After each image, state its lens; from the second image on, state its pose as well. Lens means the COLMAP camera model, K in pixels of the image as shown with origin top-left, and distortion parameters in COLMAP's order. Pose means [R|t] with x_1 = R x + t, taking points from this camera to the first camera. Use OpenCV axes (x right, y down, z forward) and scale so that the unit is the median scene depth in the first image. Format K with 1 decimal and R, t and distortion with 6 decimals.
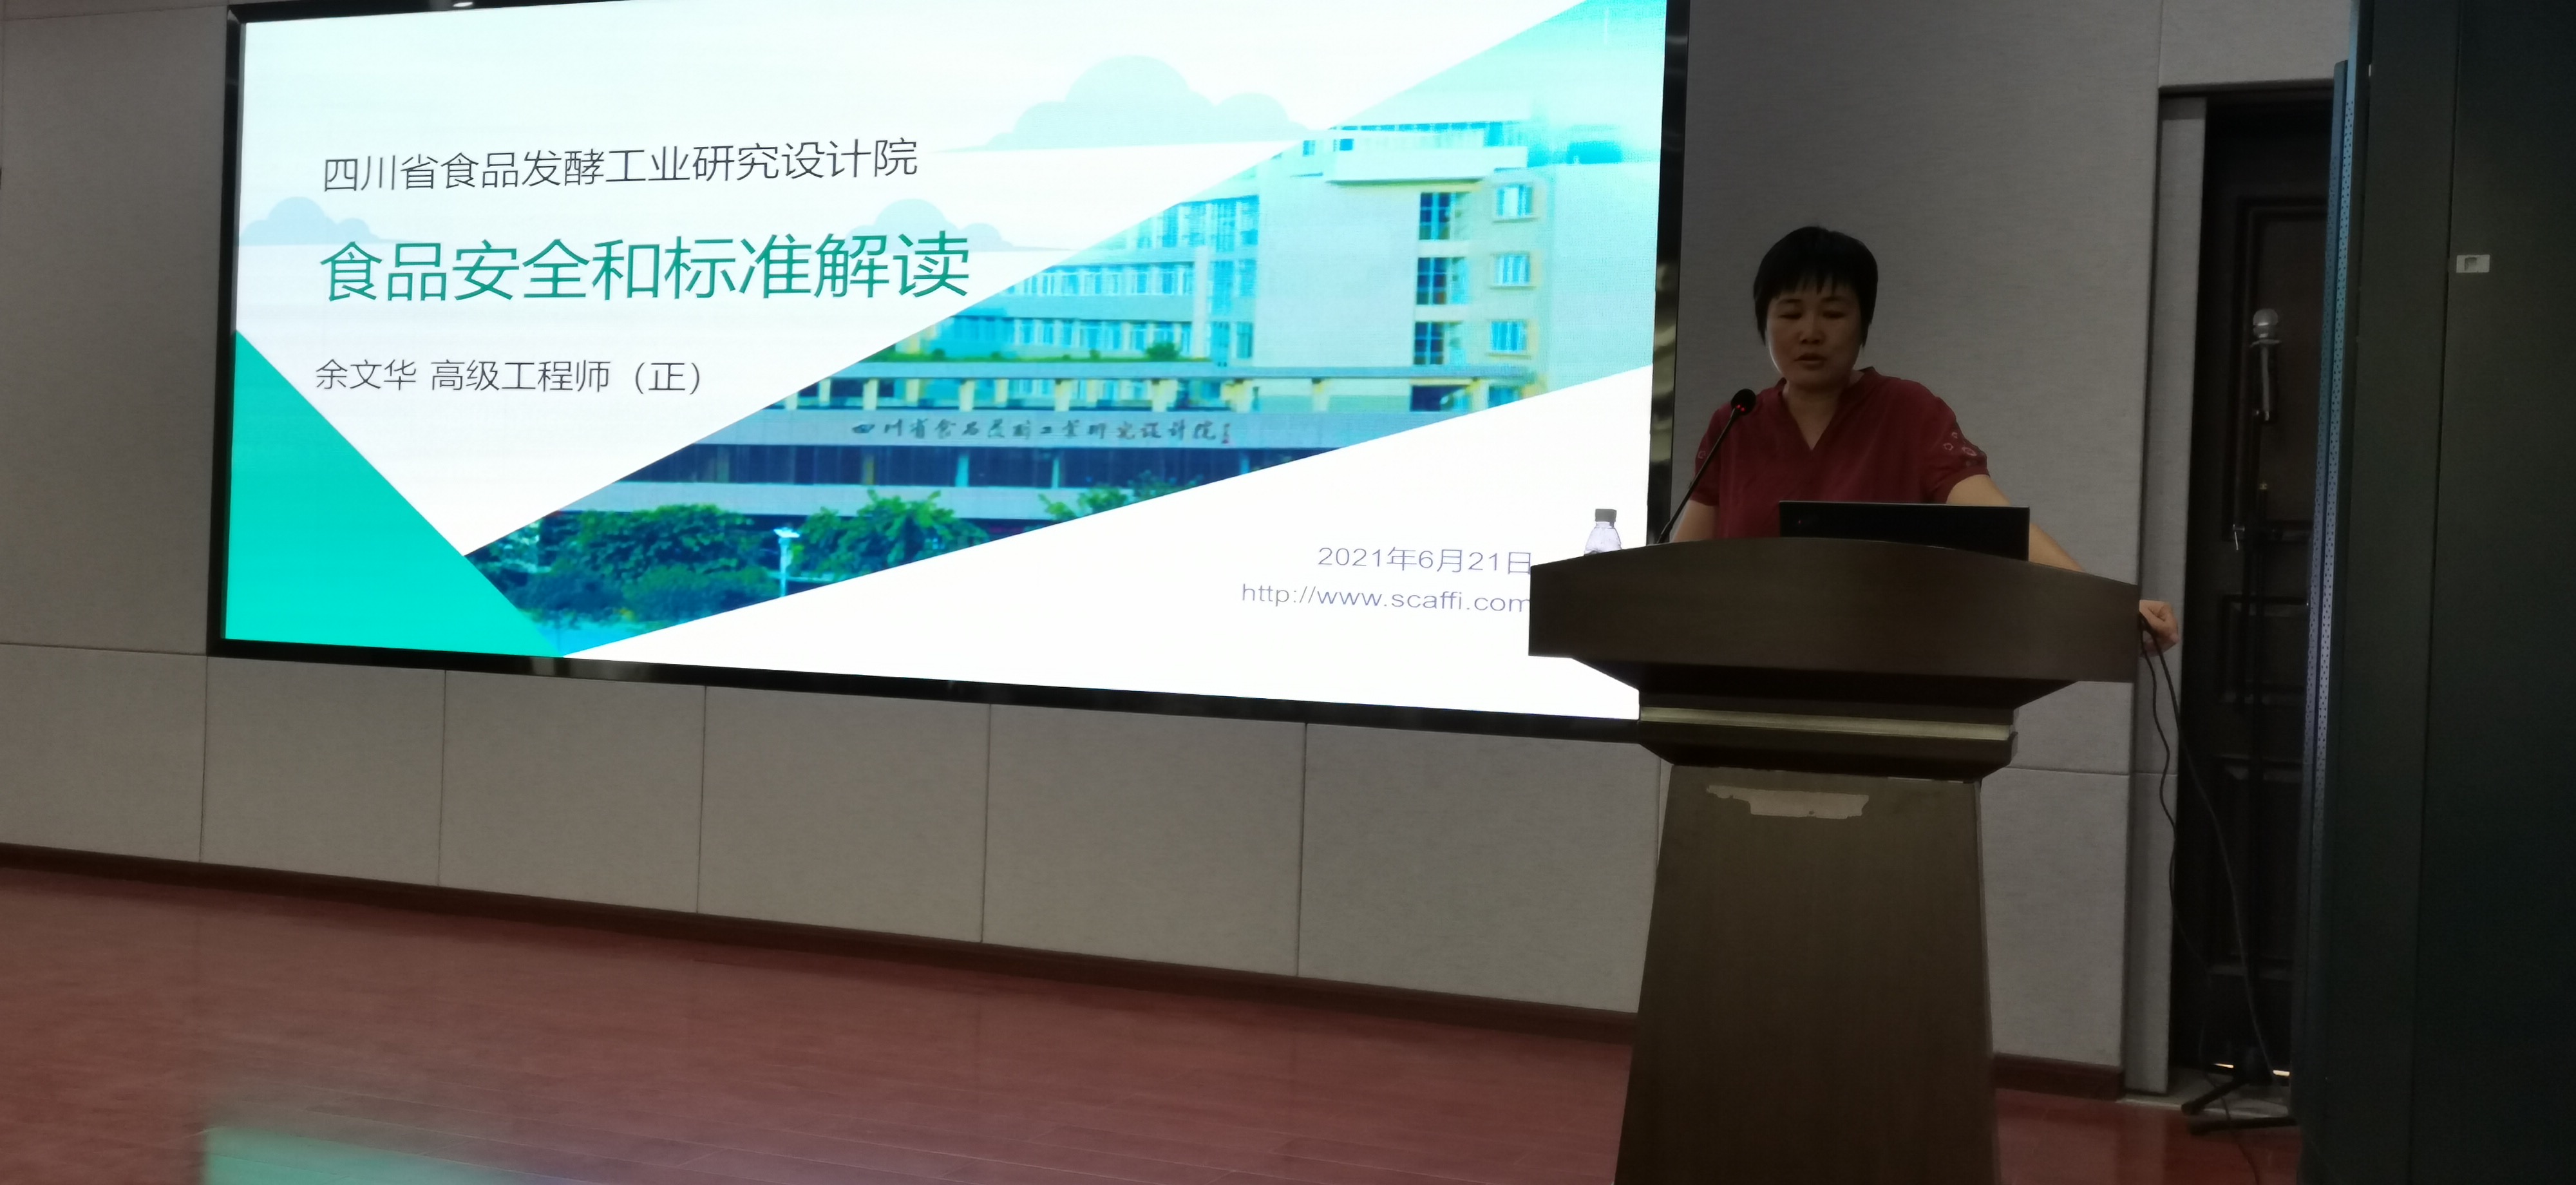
lens RADIAL K [[2249.3, 0, 1289.6], [0, 2249.3, 593.4], [0, 0, 1]] dist [0.013305, -0.004399]
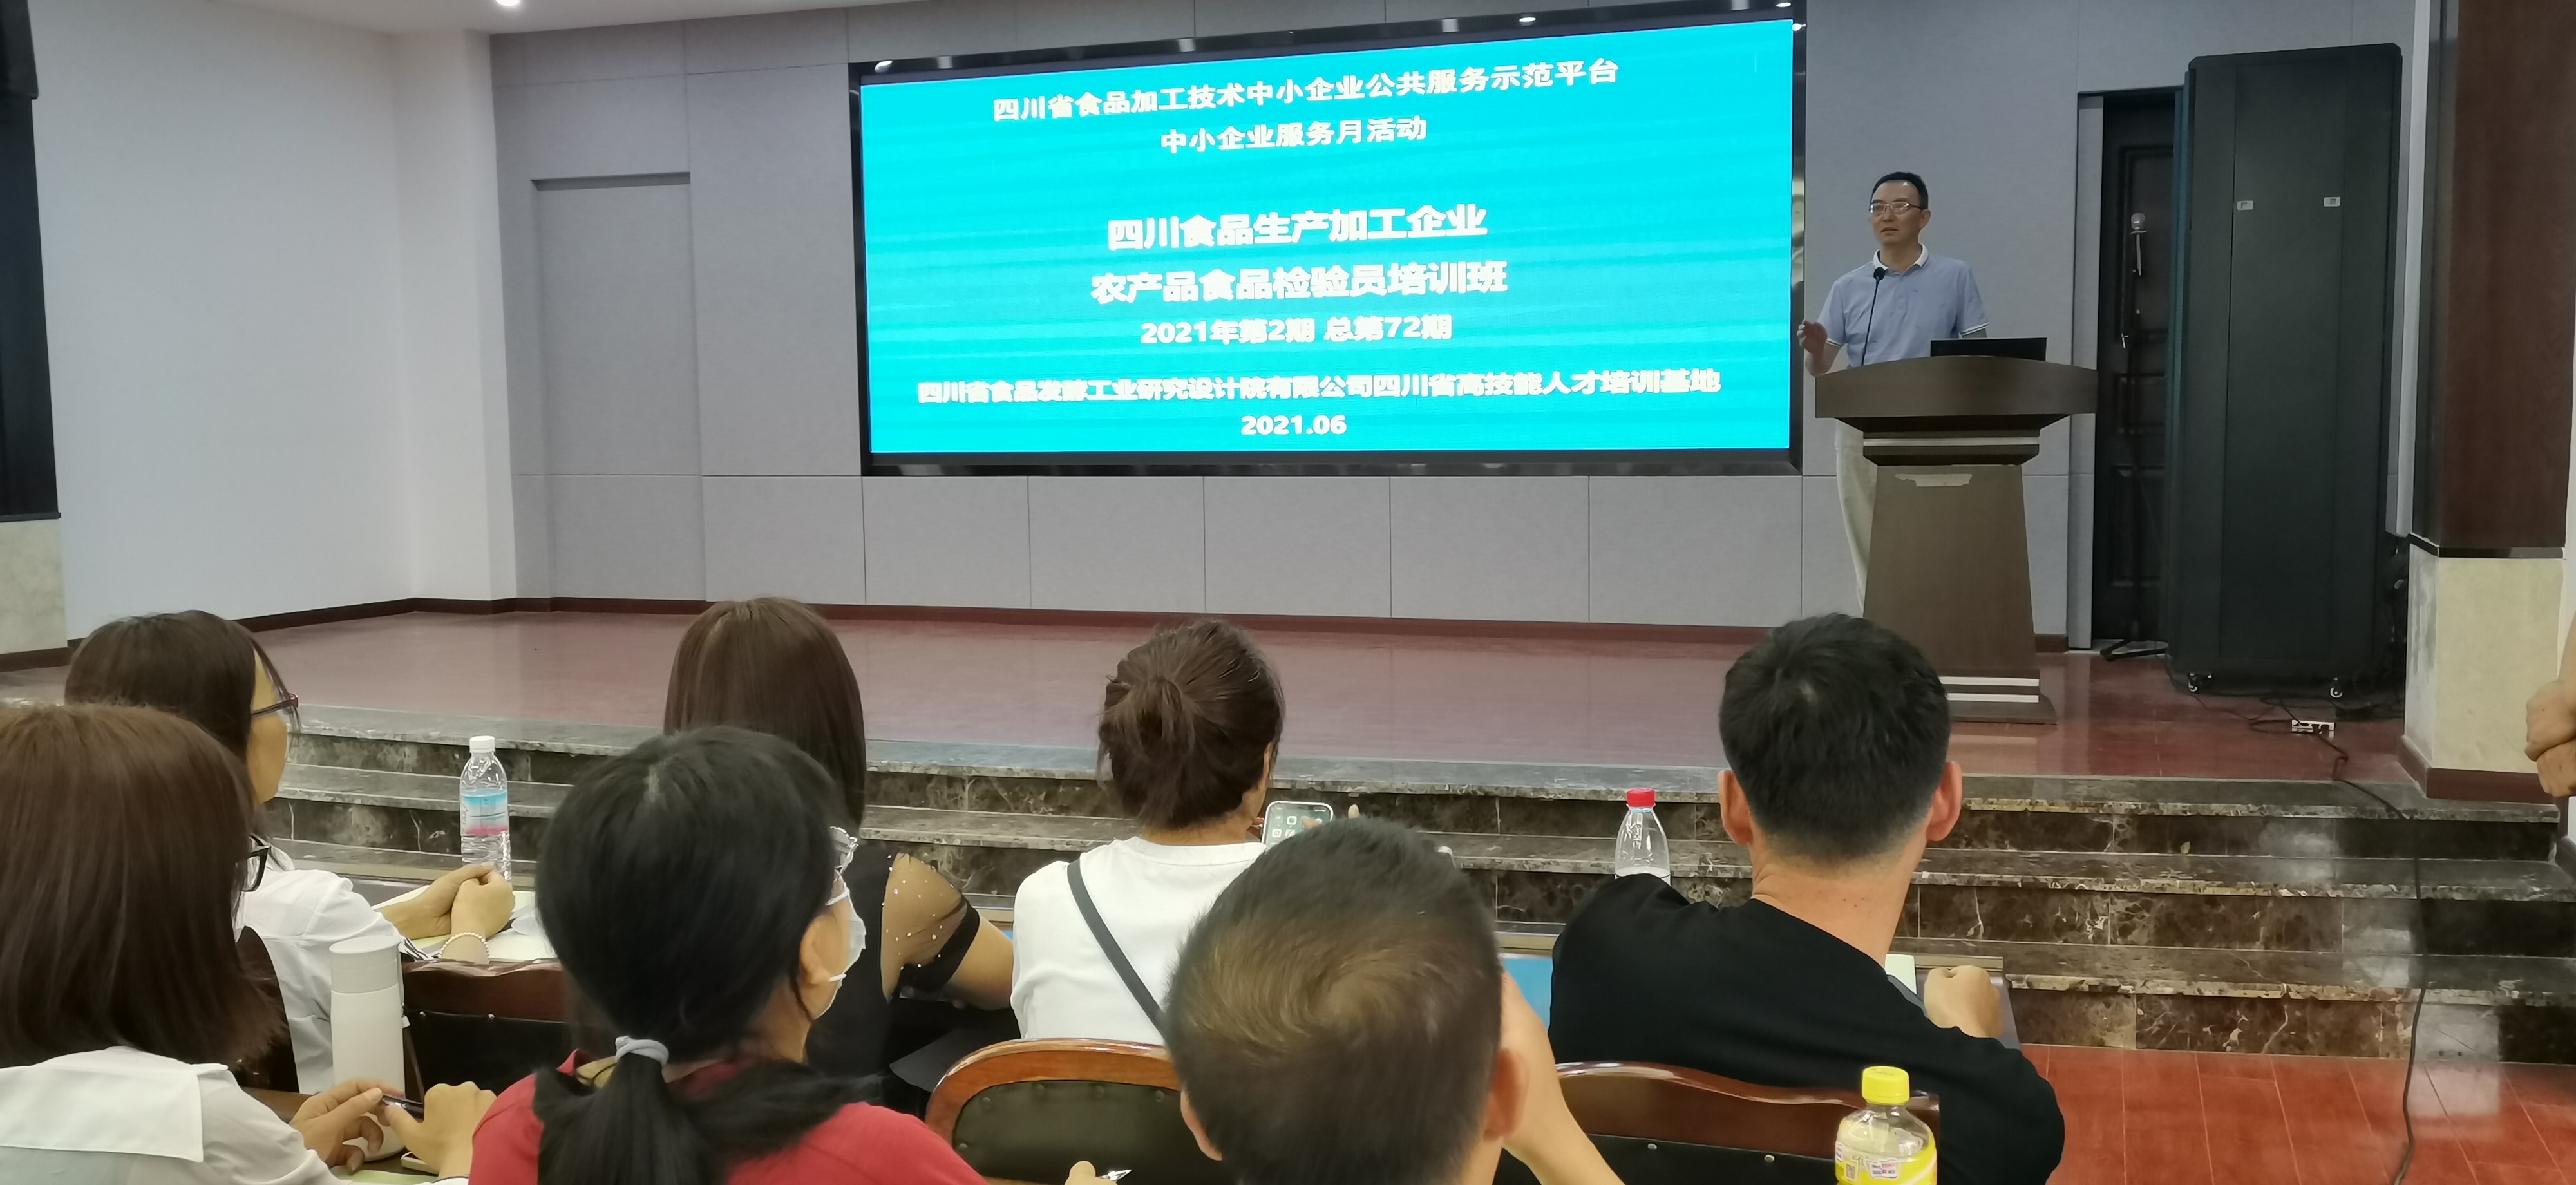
lens RADIAL K [[2031.4, 0, 1285.9], [0, 2031.4, 590.6], [0, 0, 1]] dist [0.006801, 0.003813]
pose [[0.998272, -0.053476, 0.024342, -0.305997], [0.051200, 0.994971, 0.086091, -0.000669], [-0.028824, -0.084696, 0.995990, -0.632454]]
